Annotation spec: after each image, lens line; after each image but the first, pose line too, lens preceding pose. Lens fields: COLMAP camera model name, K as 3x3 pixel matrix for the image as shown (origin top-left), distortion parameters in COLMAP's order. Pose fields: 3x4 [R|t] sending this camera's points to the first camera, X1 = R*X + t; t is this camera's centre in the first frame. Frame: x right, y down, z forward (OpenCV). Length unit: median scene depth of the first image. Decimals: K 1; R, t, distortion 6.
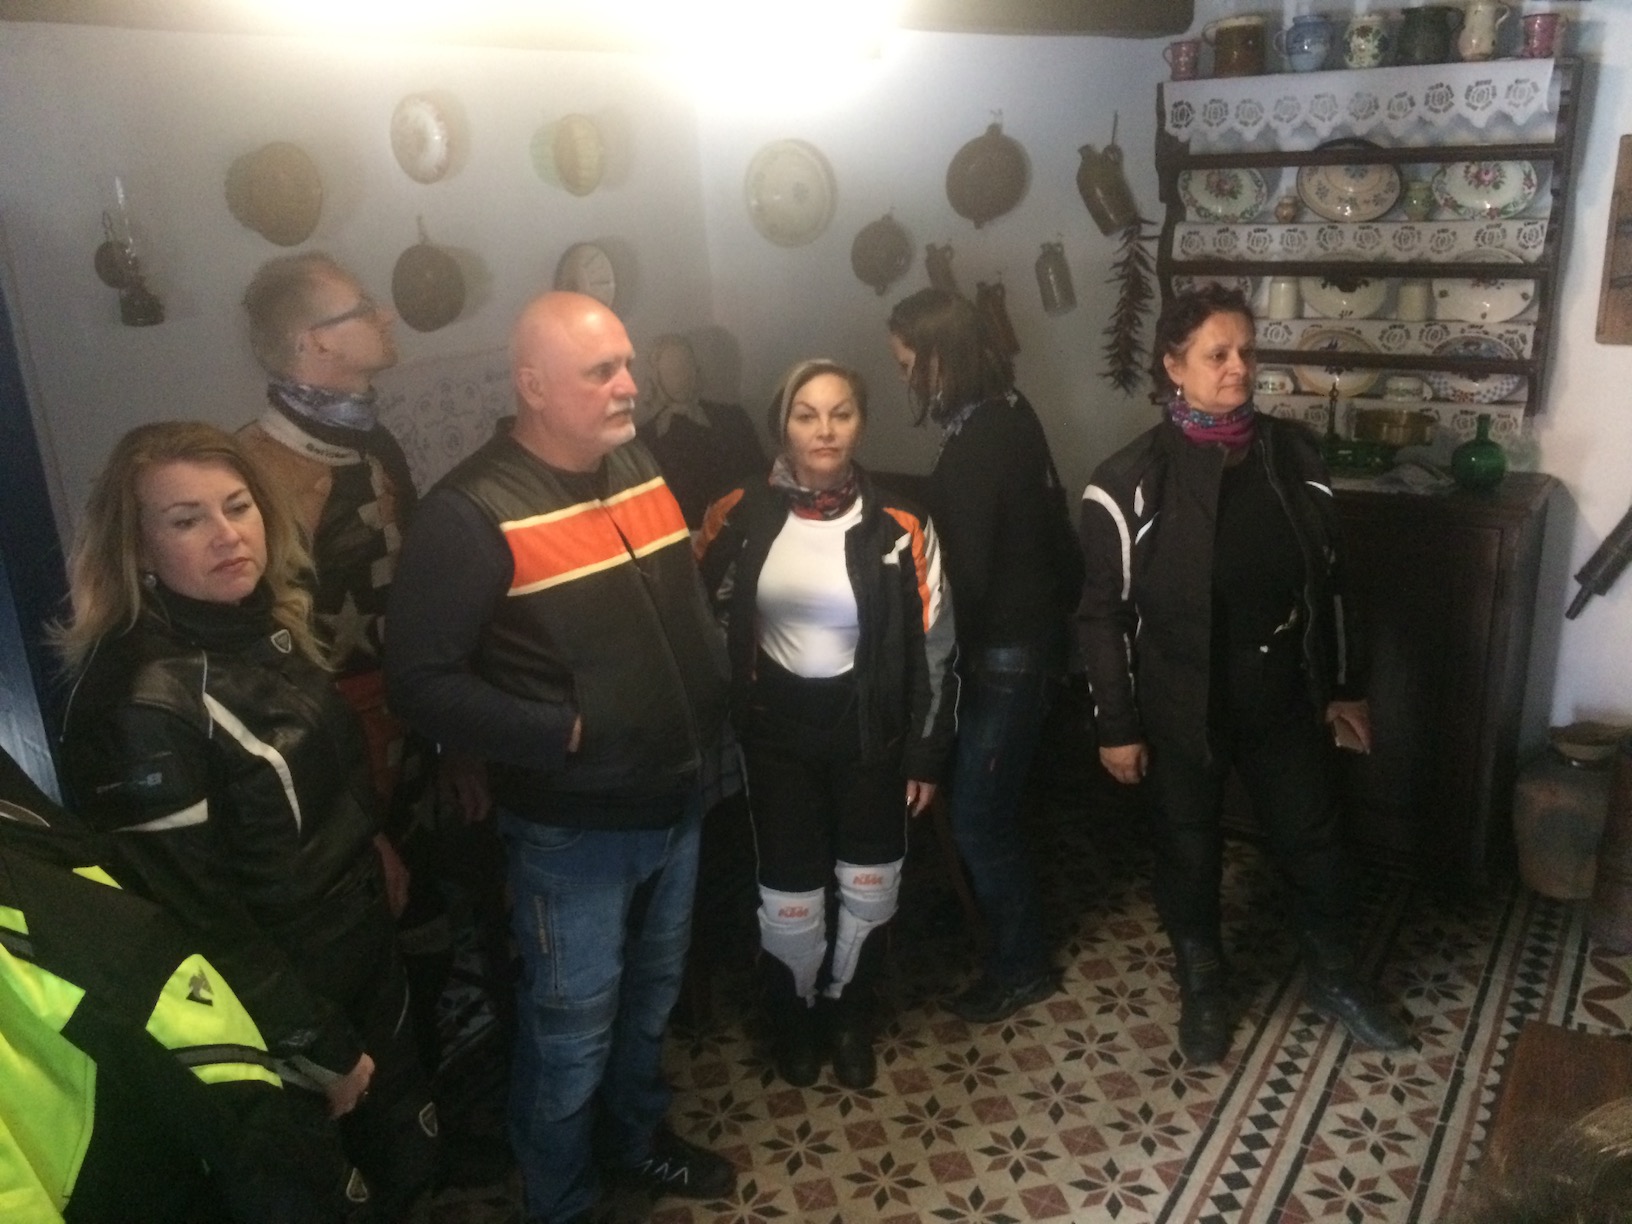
lens RADIAL K [[1394.9, 0, 816.0], [0, 1394.9, 612.0], [0, 0, 1]] dist [0.093908, -0.134662]
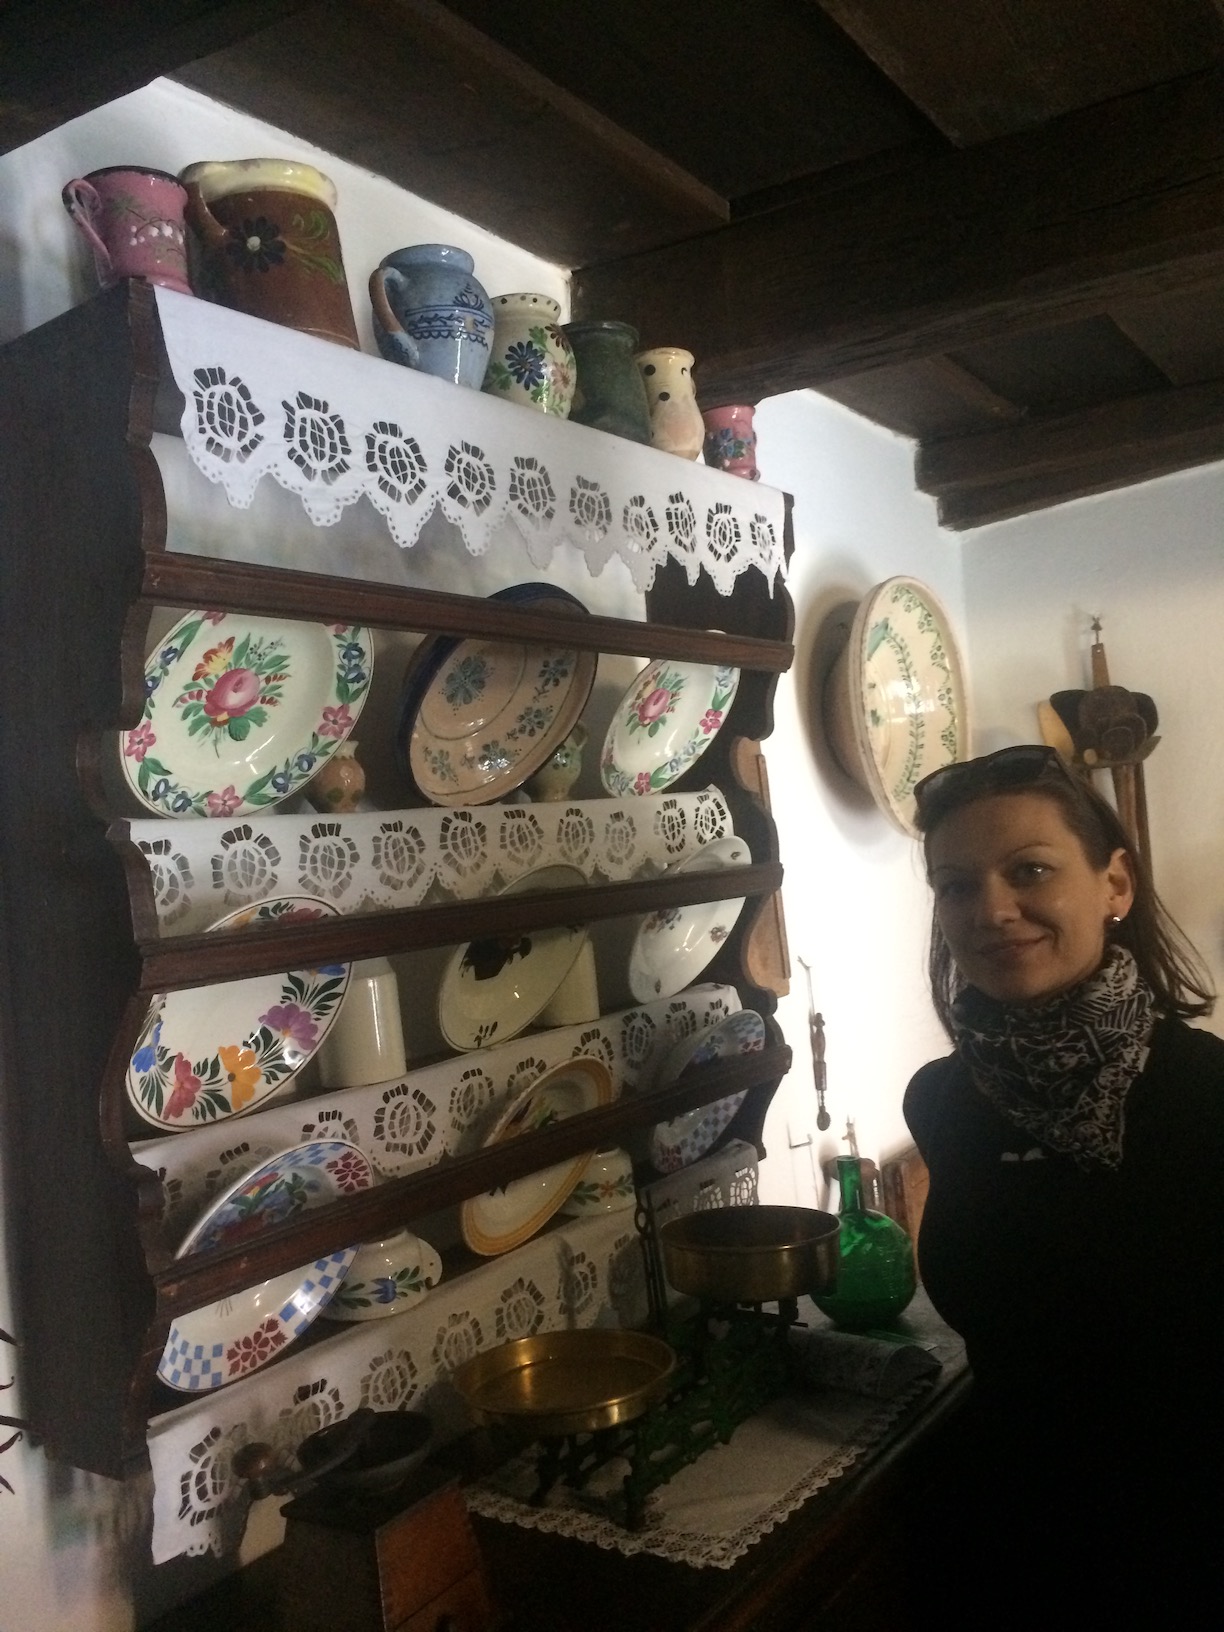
lens RADIAL K [[1394.9, 0, 612.0], [0, 1394.9, 816.0], [0, 0, 1]] dist [0.093908, -0.134662]
pose [[0.037476, 0.055107, 0.997777, -0.011935], [0.398654, 0.914760, -0.065495, -0.235456], [-0.916335, 0.400222, 0.012313, 0.976922]]
